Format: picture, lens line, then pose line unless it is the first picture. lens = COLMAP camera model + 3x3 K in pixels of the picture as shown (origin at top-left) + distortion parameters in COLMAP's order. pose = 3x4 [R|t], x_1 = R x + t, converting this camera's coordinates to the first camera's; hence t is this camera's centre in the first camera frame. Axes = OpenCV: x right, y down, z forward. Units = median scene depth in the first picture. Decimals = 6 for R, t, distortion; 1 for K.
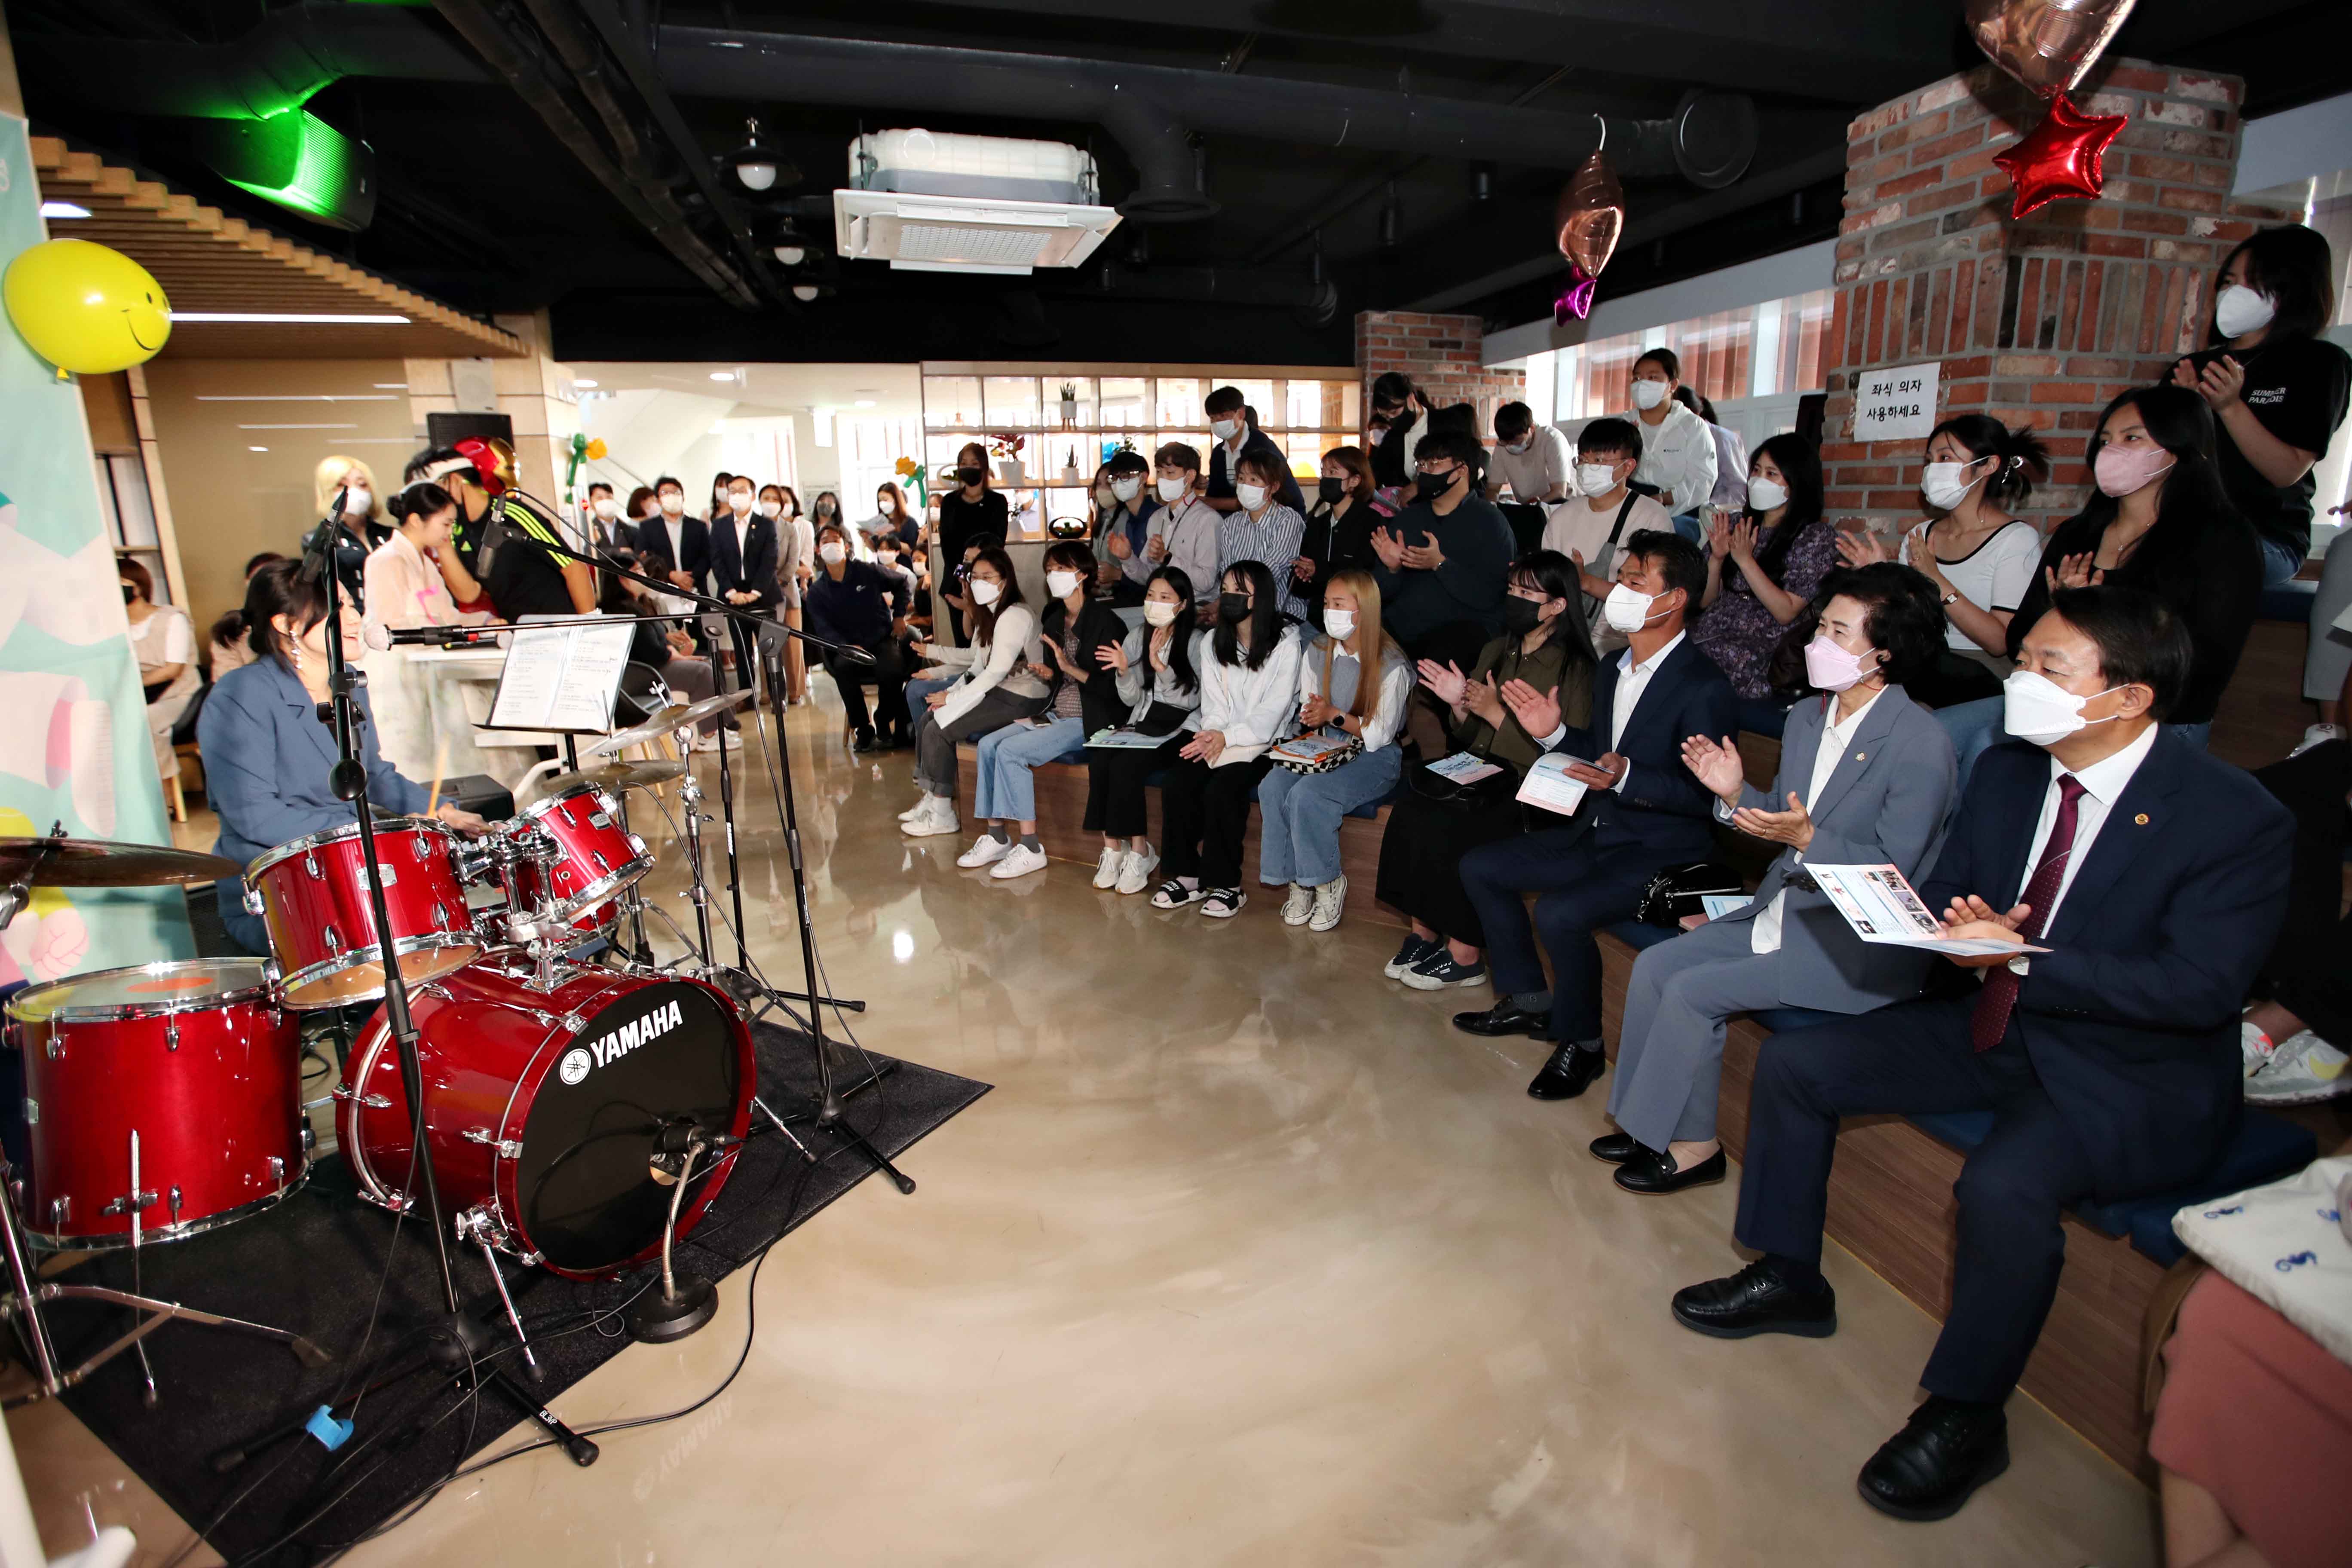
lens RADIAL K [[1121.7, 0, 1213.3], [0, 1121.7, 727.7], [0, 0, 1]] dist [-0.017437, 0.001390]
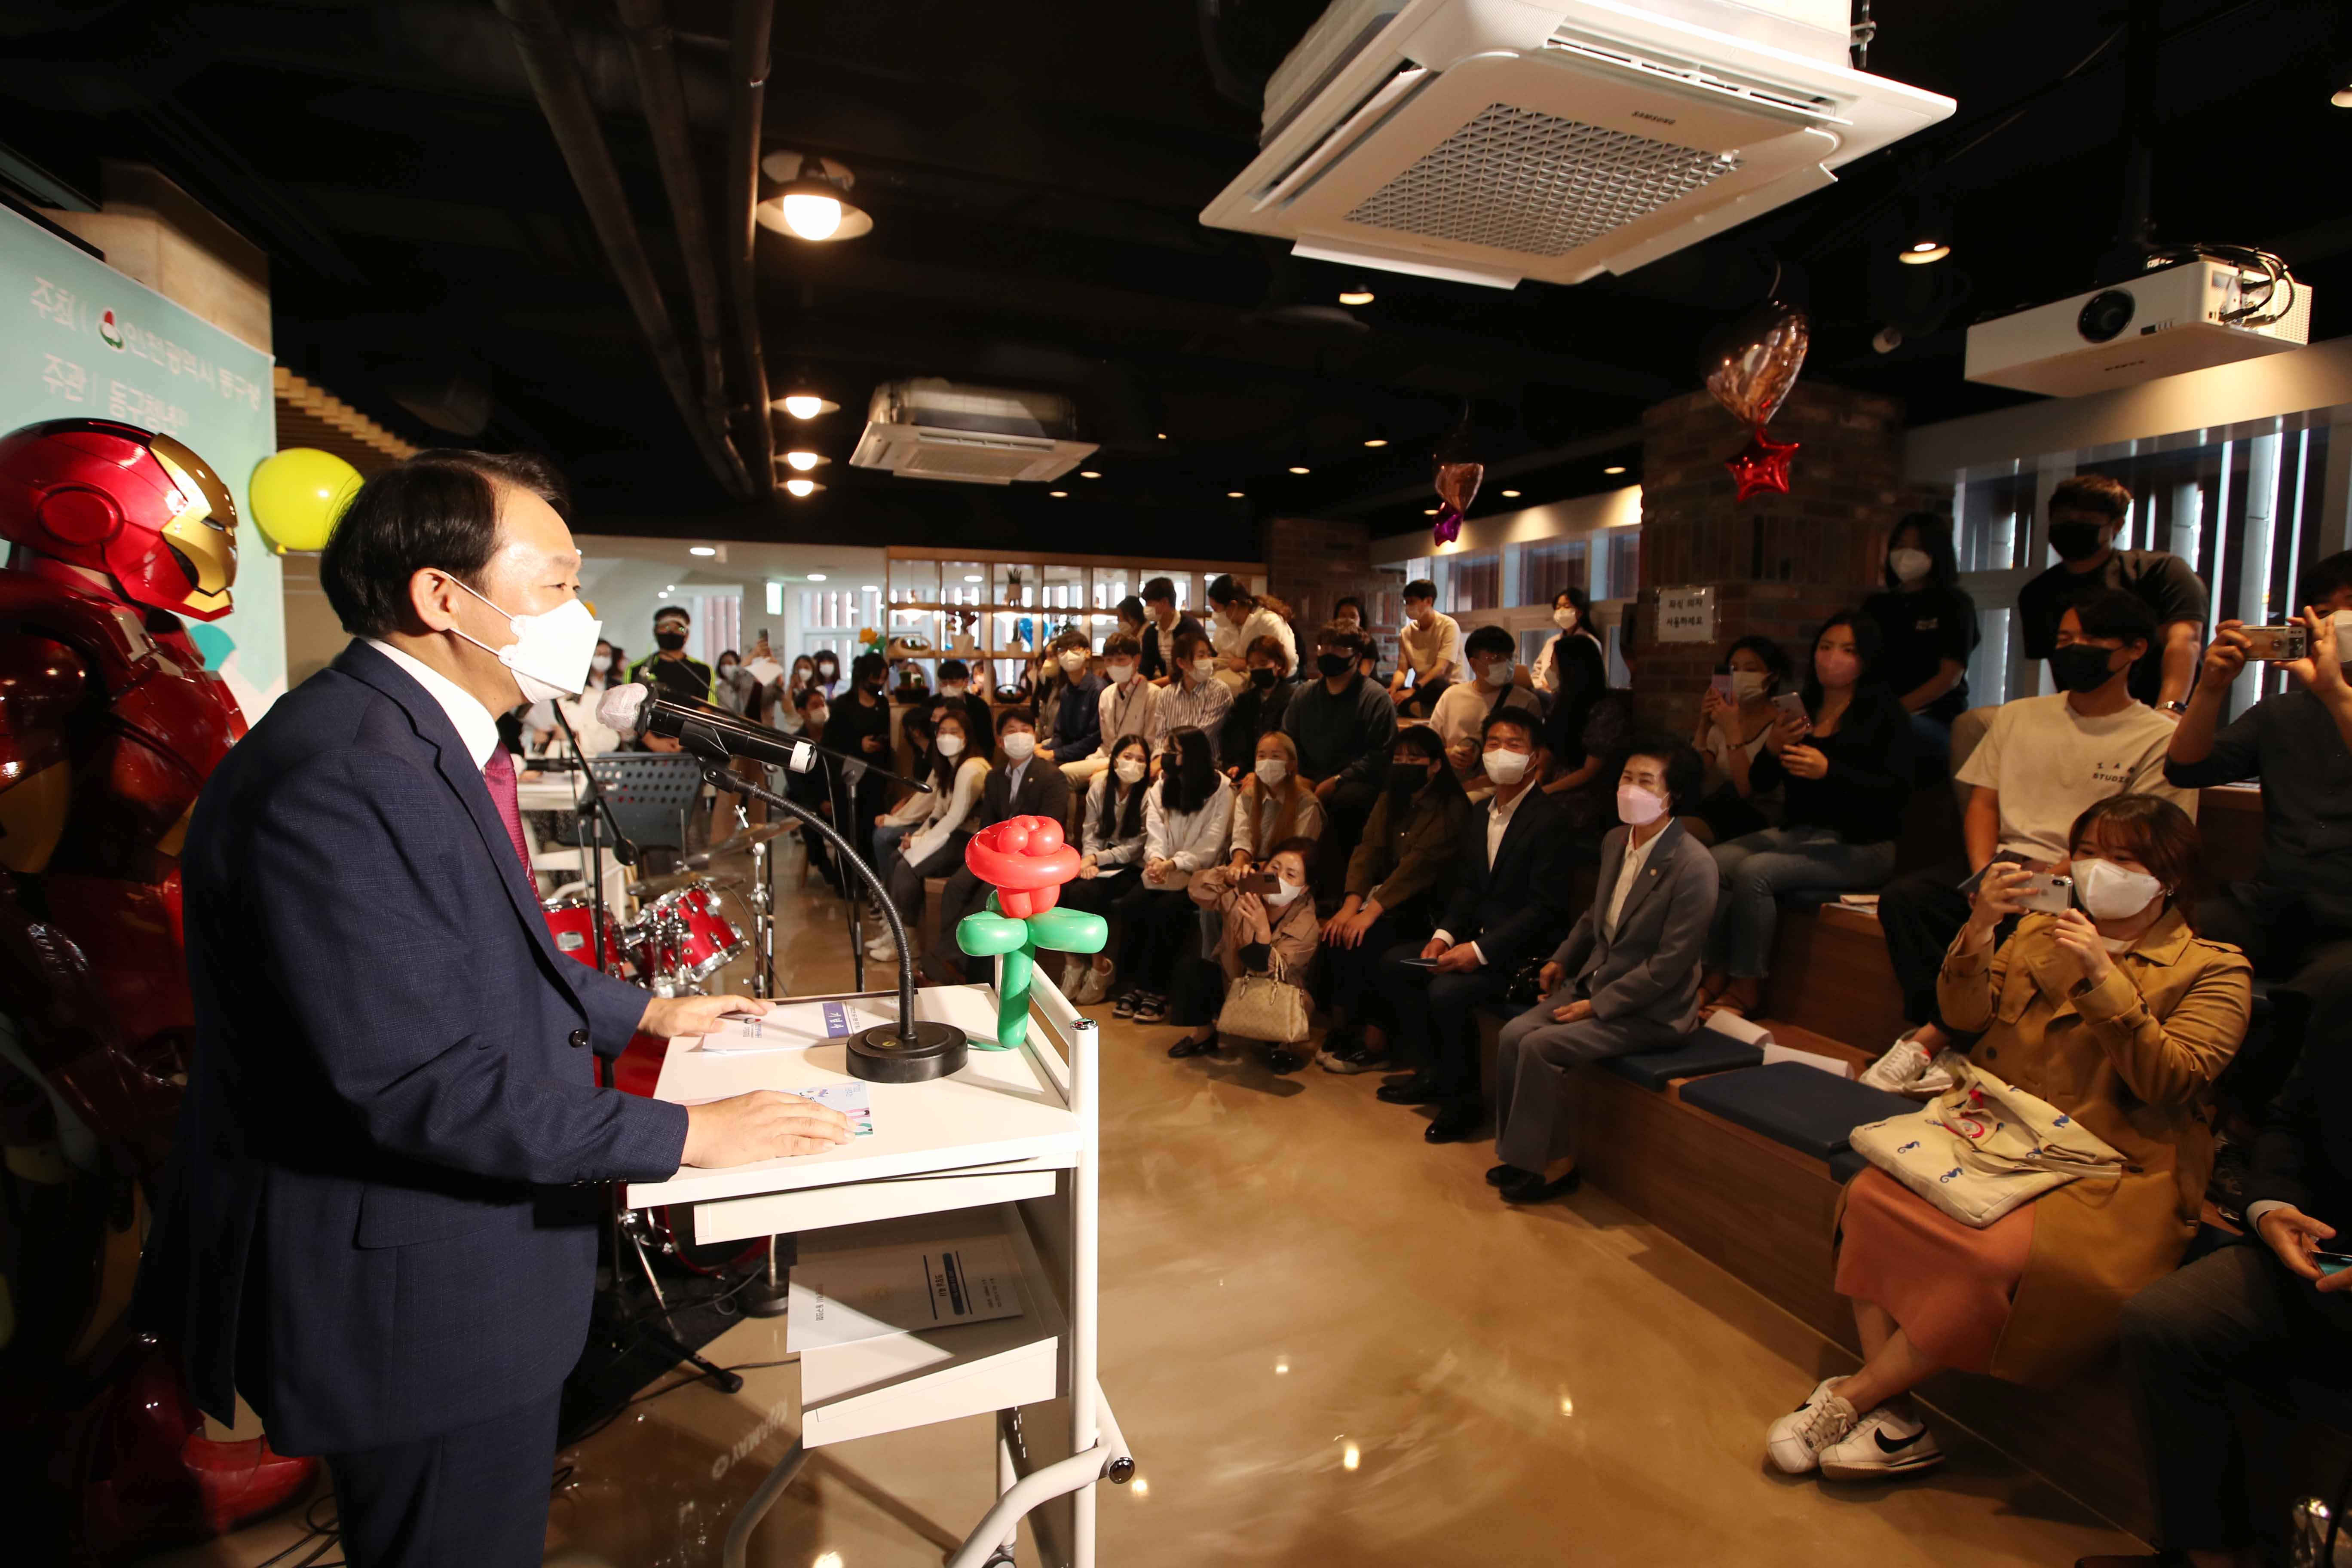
lens RADIAL K [[1096.2, 0, 1207.1], [0, 1096.2, 748.8], [0, 0, 1]] dist [-0.038923, 0.000025]
pose [[0.995337, 0.019000, 0.094567, -0.079297], [-0.006518, 0.991416, -0.130584, 0.042403], [-0.096236, 0.129359, 0.986917, -0.214017]]
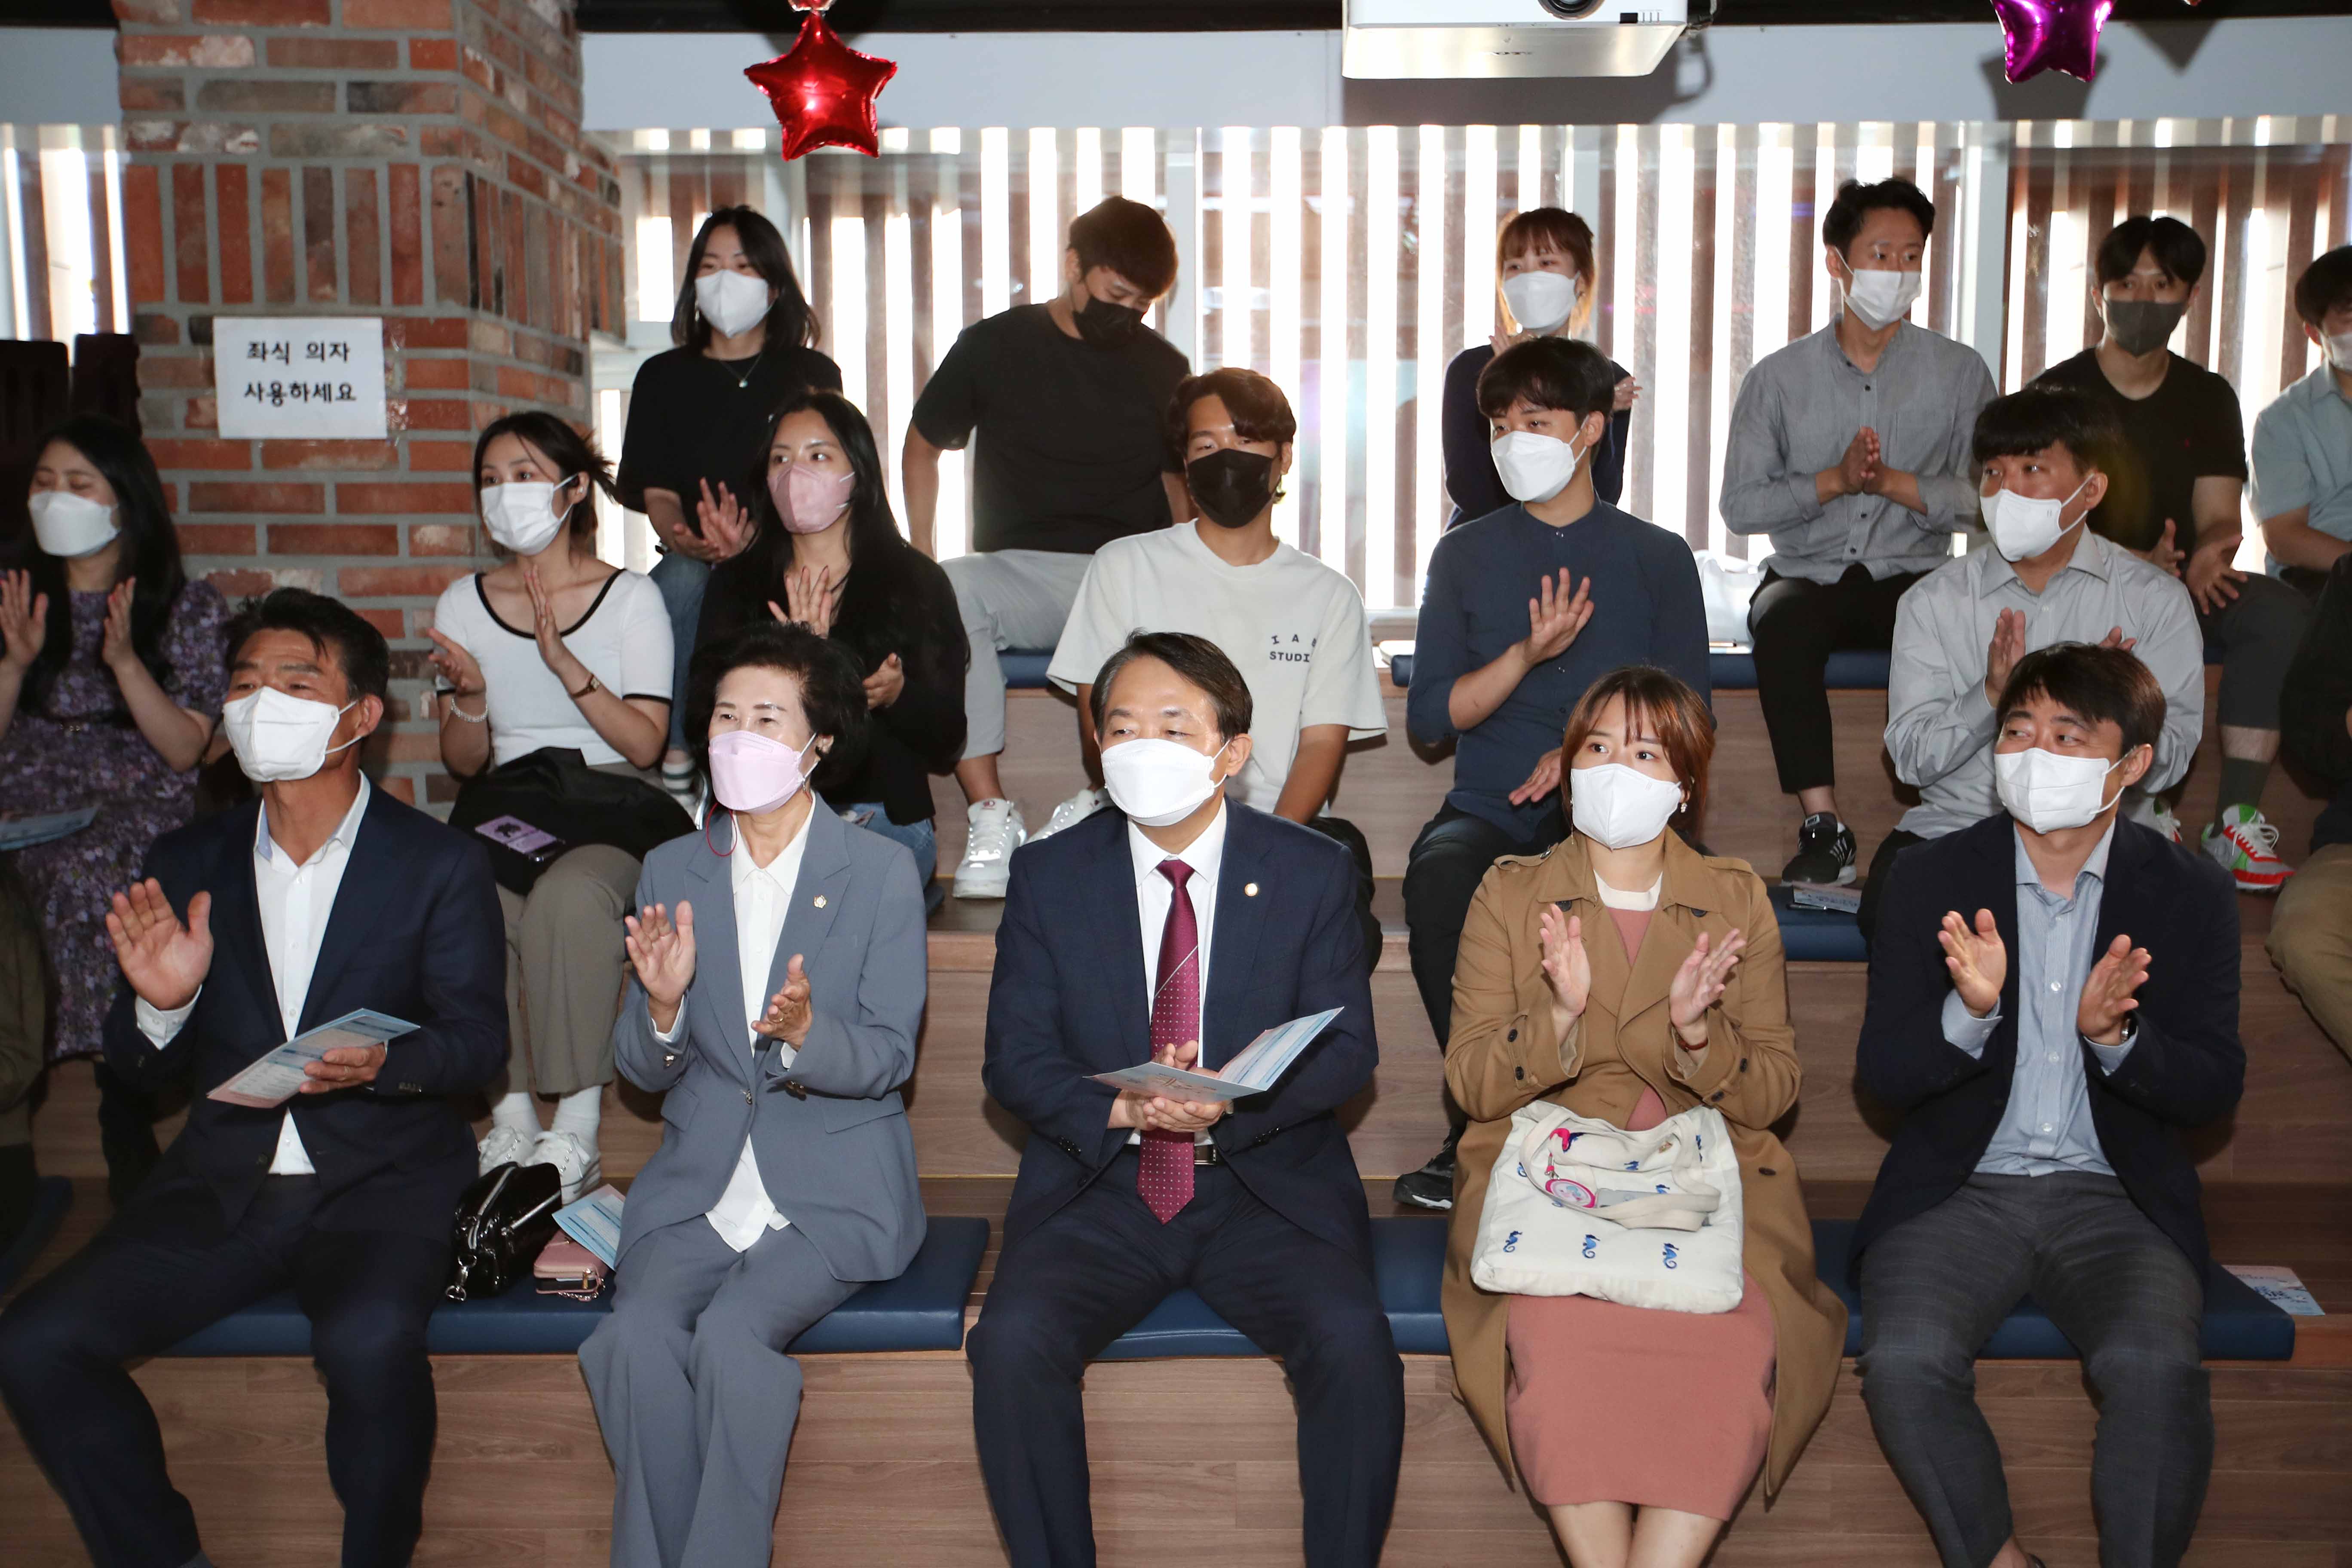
lens RADIAL K [[2385.1, 0, 1176.0], [0, 2385.1, 784.0], [0, 0, 1]] dist [0.054910, 0.012785]
pose [[0.274329, -0.093905, 0.957040, -0.508067], [0.191203, 0.980676, 0.041417, -0.045600], [-0.942436, 0.171627, 0.286982, 0.239745]]
